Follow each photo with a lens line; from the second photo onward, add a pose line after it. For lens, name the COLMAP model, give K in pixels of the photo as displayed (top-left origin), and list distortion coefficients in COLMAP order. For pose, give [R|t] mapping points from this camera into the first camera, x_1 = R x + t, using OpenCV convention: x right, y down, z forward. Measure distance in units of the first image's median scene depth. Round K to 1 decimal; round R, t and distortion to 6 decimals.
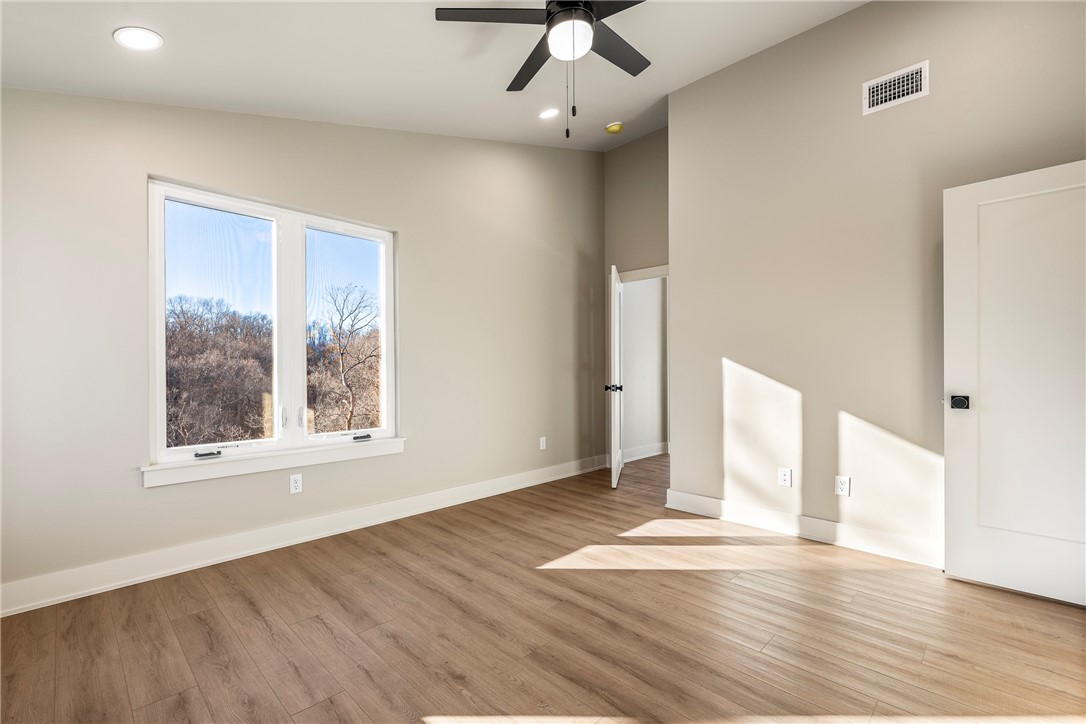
lens RADIAL K [[454.9, 0, 543.0], [0, 454.9, 366.4], [0, 0, 1]] dist [0.000582, 0.000199]
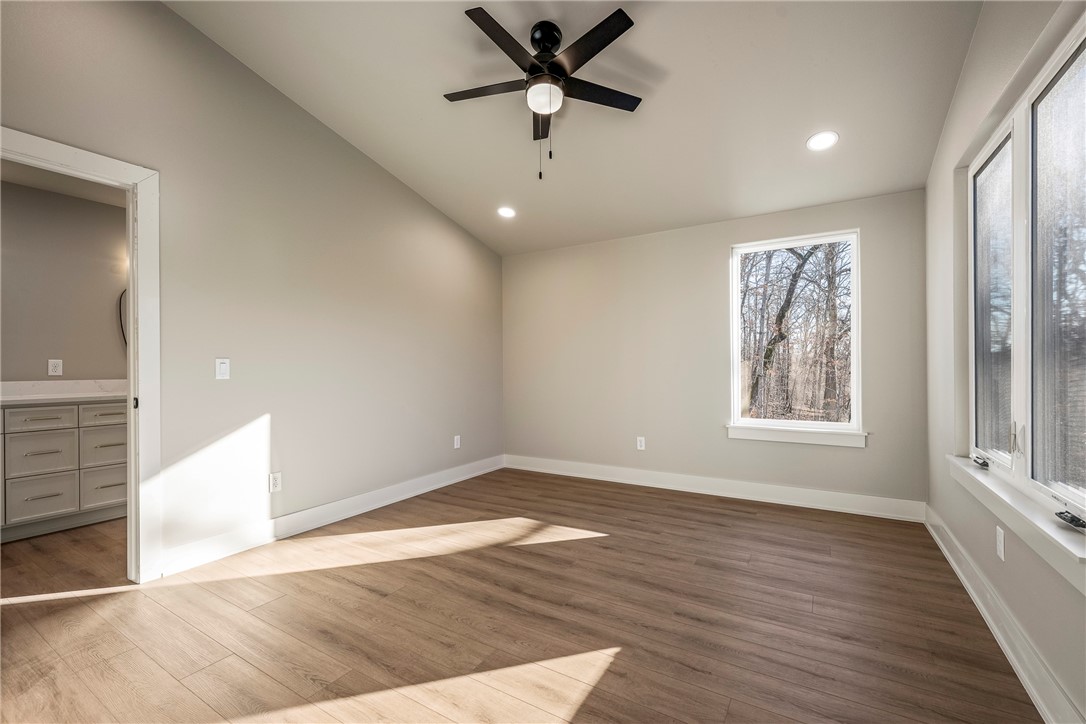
lens RADIAL K [[454.9, 0, 543.0], [0, 454.9, 366.4], [0, 0, 1]] dist [0.000582, 0.000199]
pose [[-0.982663, 0.011466, -0.185046, 0.289189], [0.012575, 0.999909, -0.004824, 0.001791], [0.184974, -0.007068, -0.982718, 2.121209]]
